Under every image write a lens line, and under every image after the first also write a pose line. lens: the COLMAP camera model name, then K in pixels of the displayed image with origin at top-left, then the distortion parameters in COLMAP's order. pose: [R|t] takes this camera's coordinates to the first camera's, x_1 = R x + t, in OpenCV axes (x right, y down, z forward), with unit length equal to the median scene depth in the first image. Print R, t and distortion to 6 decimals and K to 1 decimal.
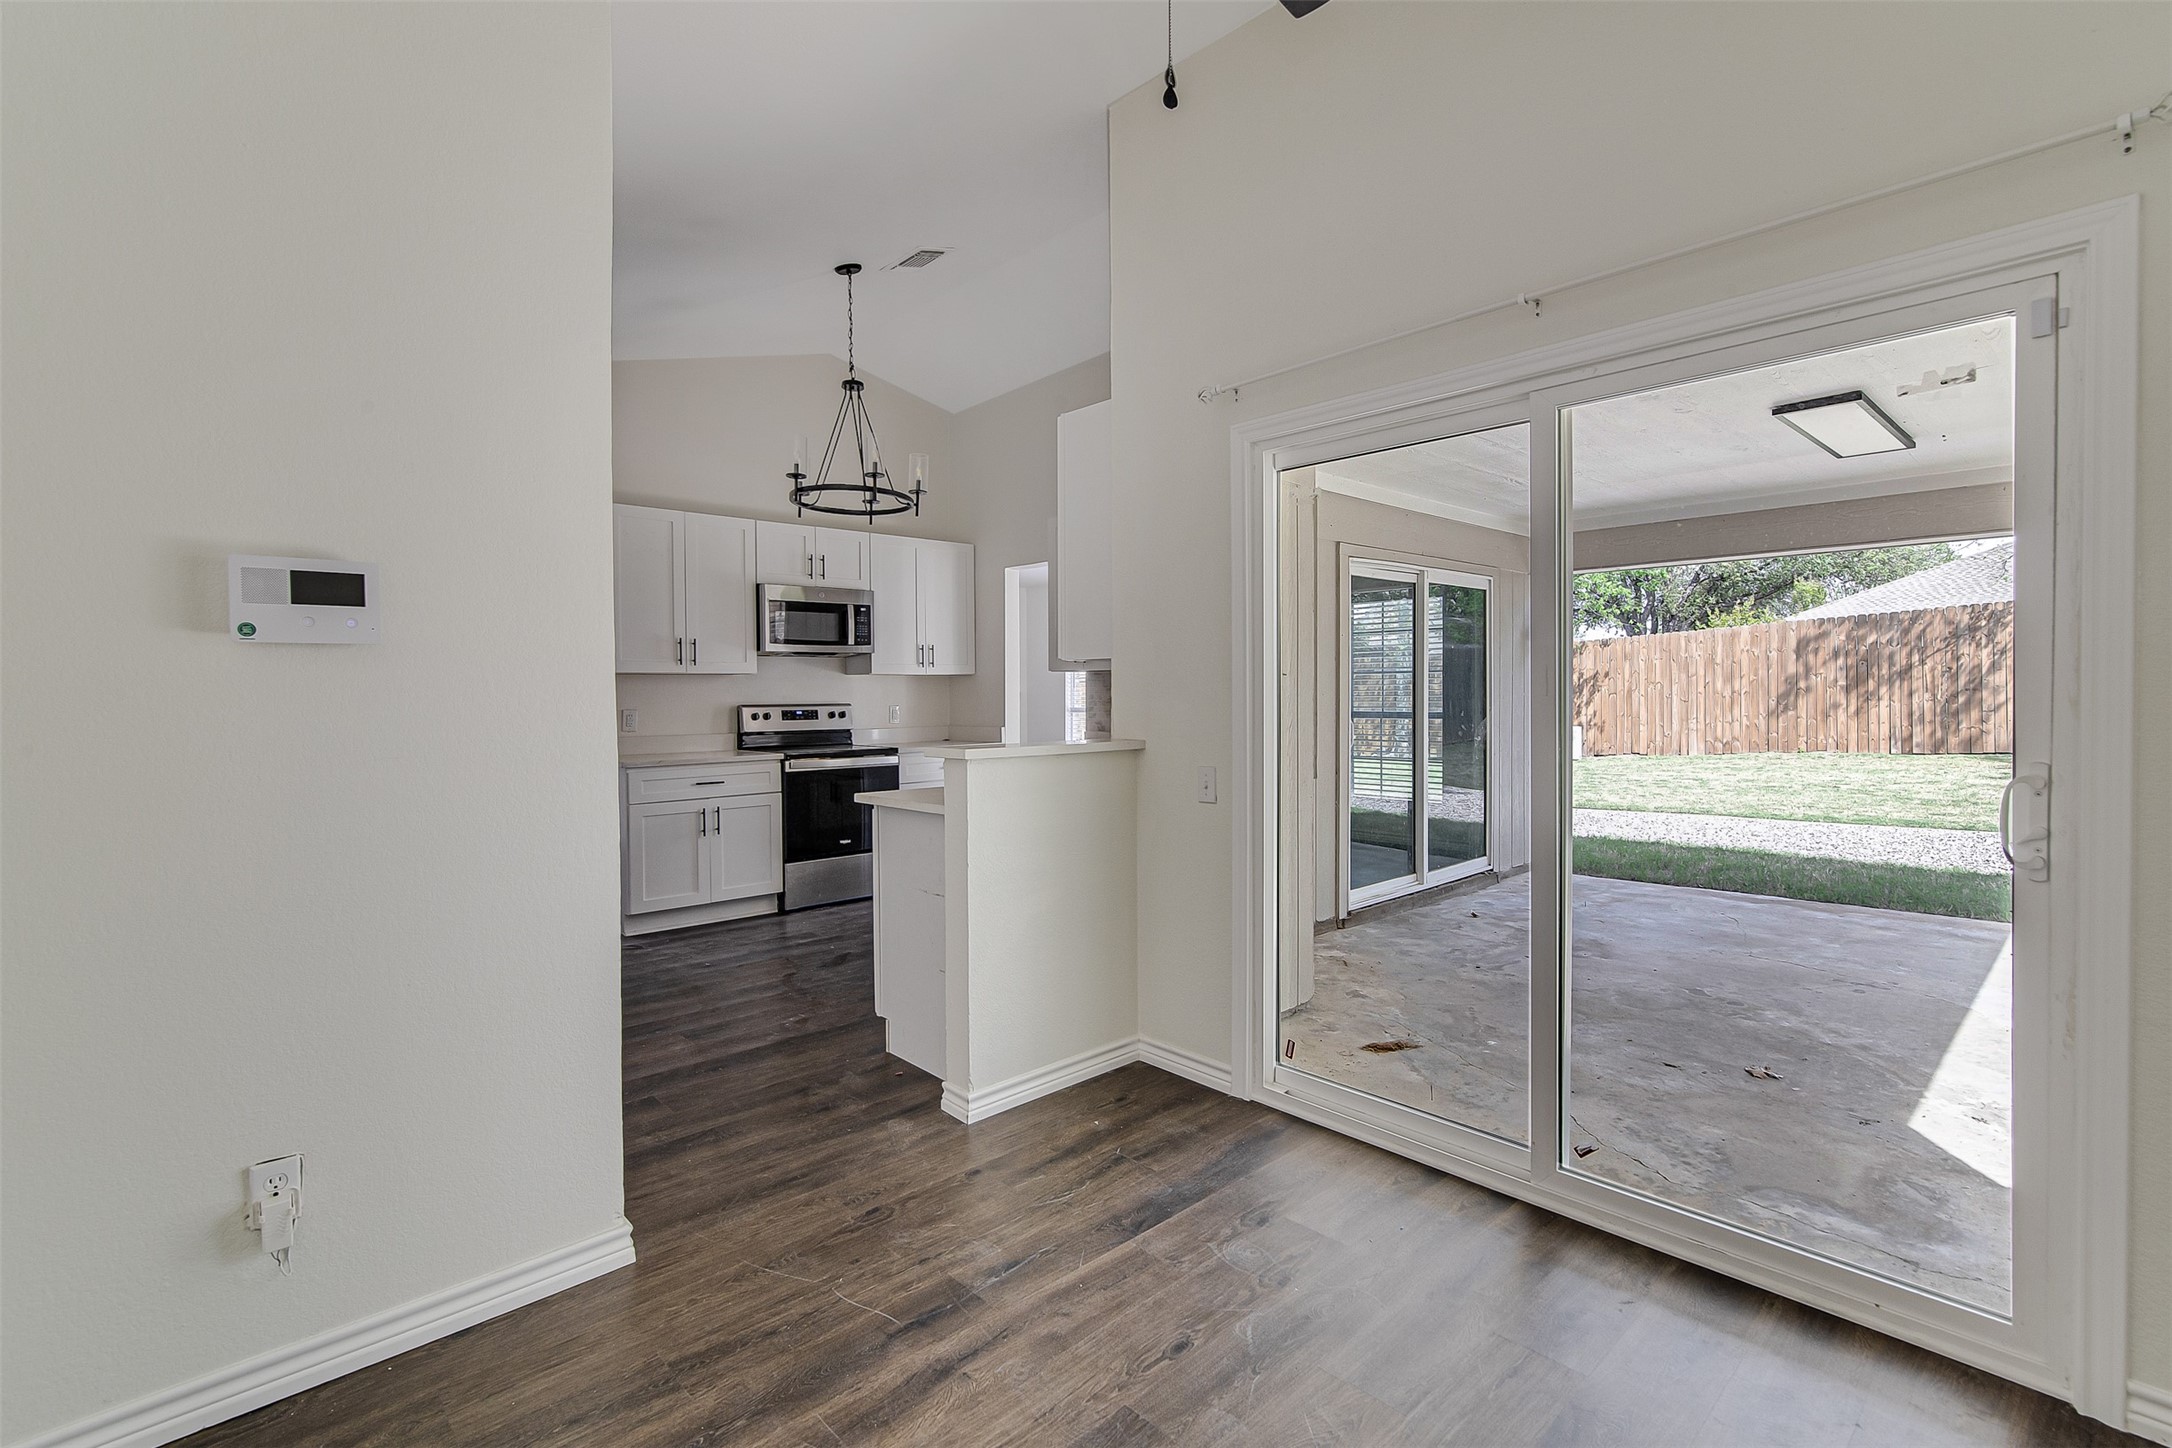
lens RADIAL K [[1033.9, 0, 1096.2], [0, 1033.9, 704.5], [0, 0, 1]] dist [0.046002, 0.000092]
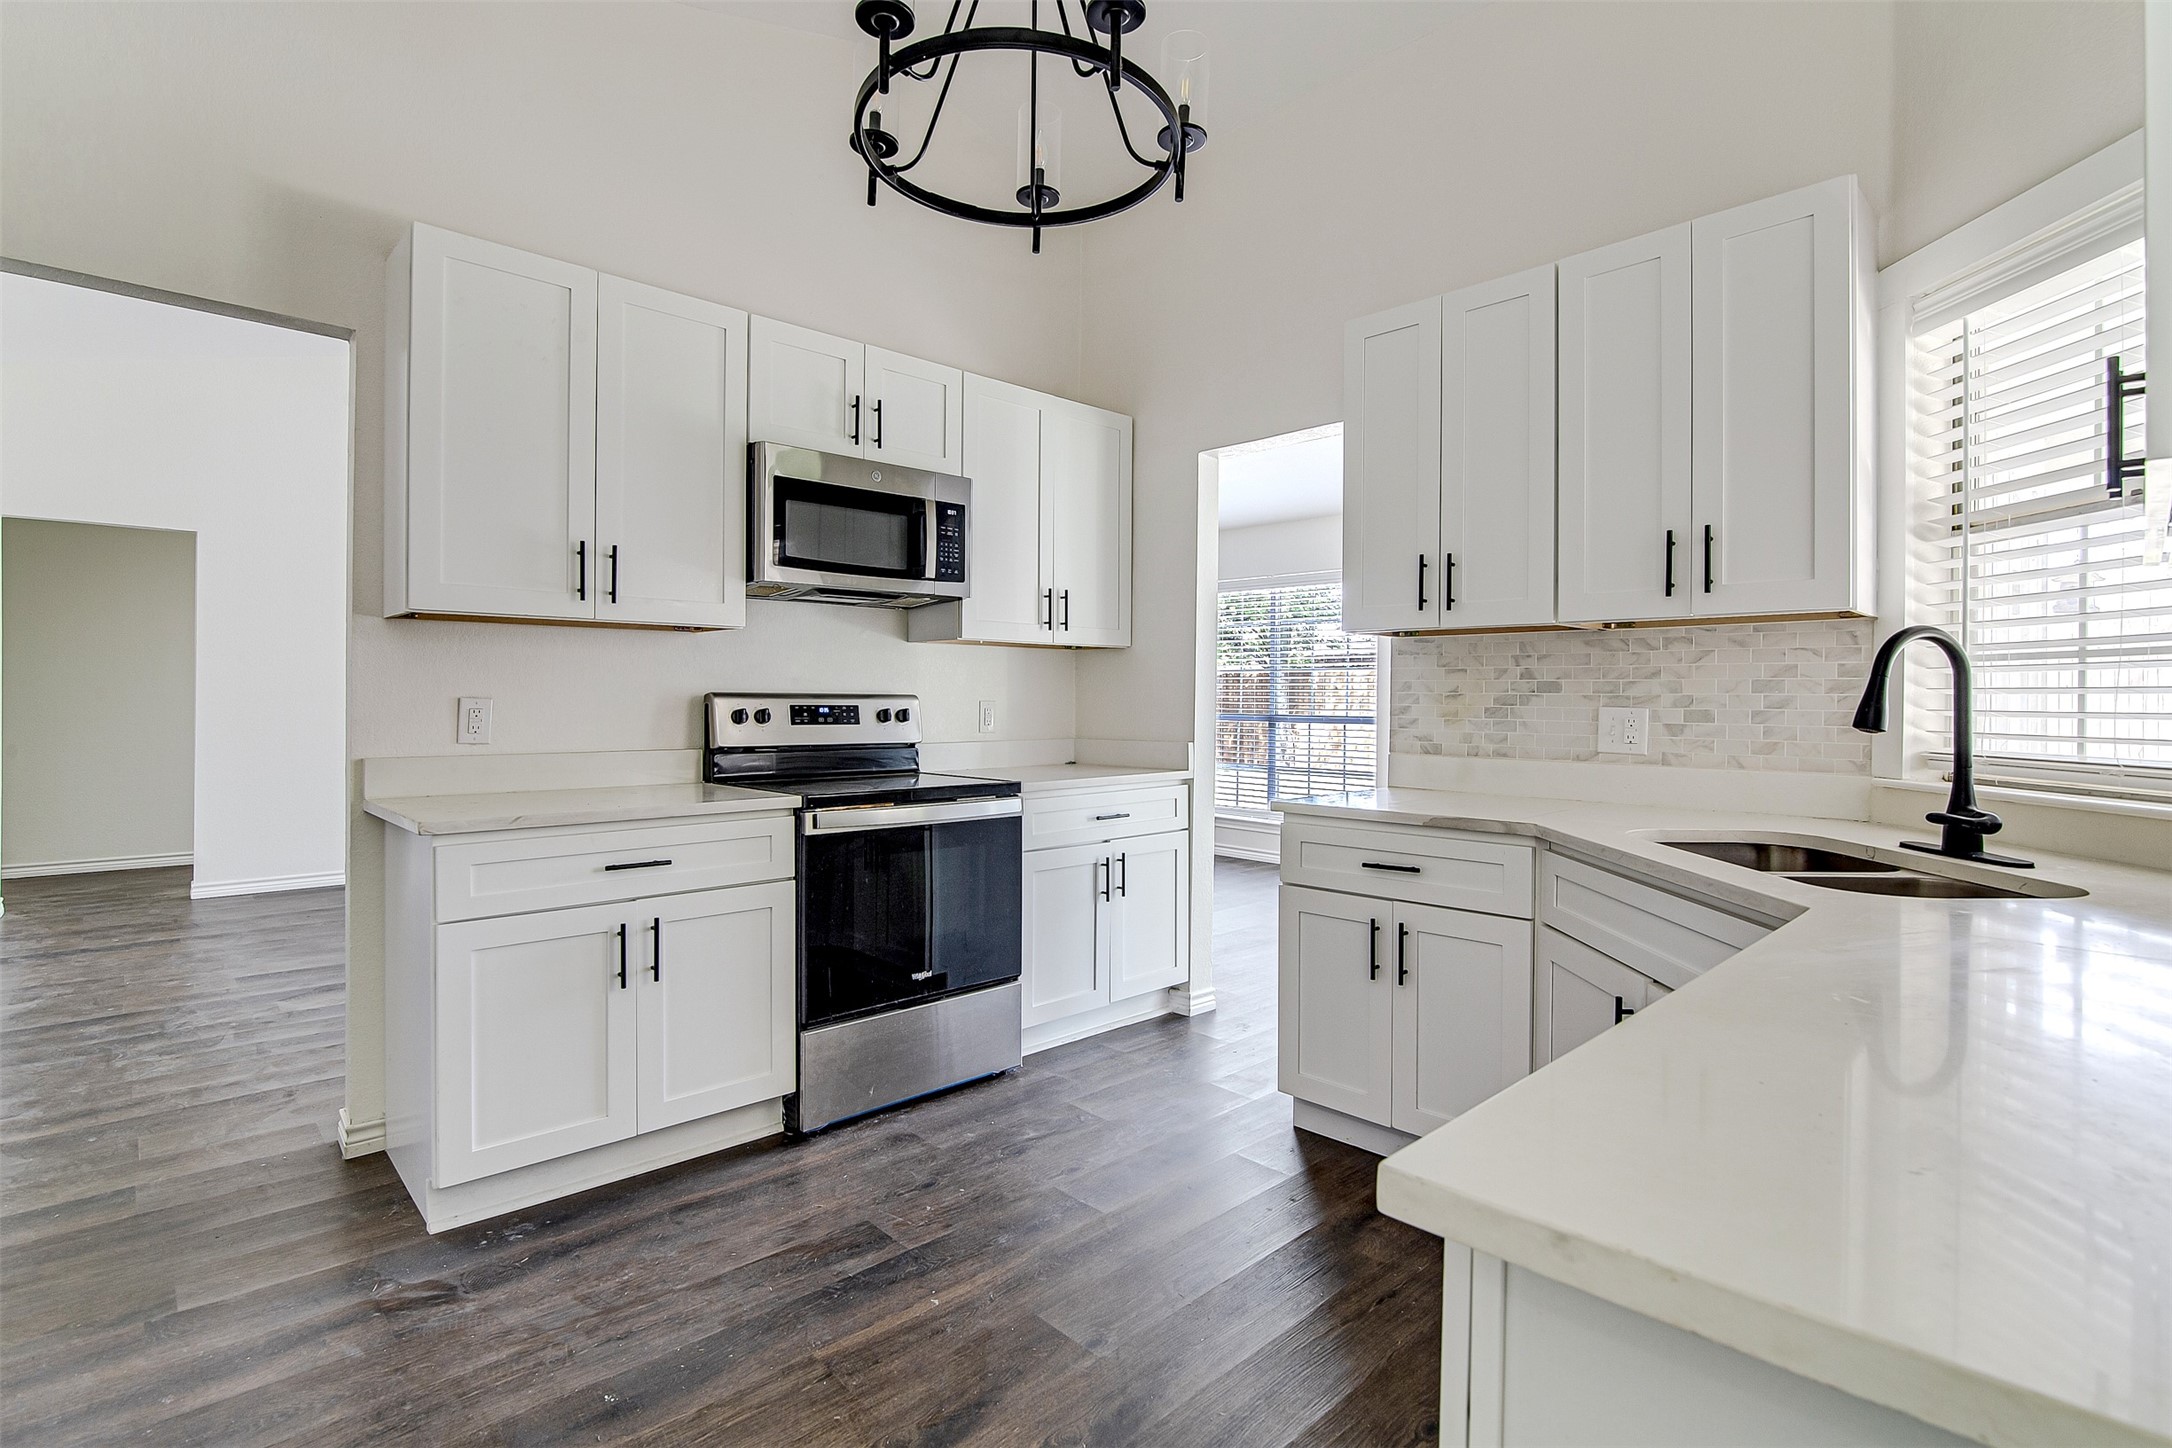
lens RADIAL K [[991.3, 0, 1082.1], [0, 991.3, 706.6], [0, 0, 1]] dist [0.002300, 0.000583]
pose [[0.999499, 0.014523, 0.028113, -0.174293], [-0.014313, 0.999868, -0.007652, 0.008134], [-0.028220, 0.007246, 0.999575, 0.510124]]
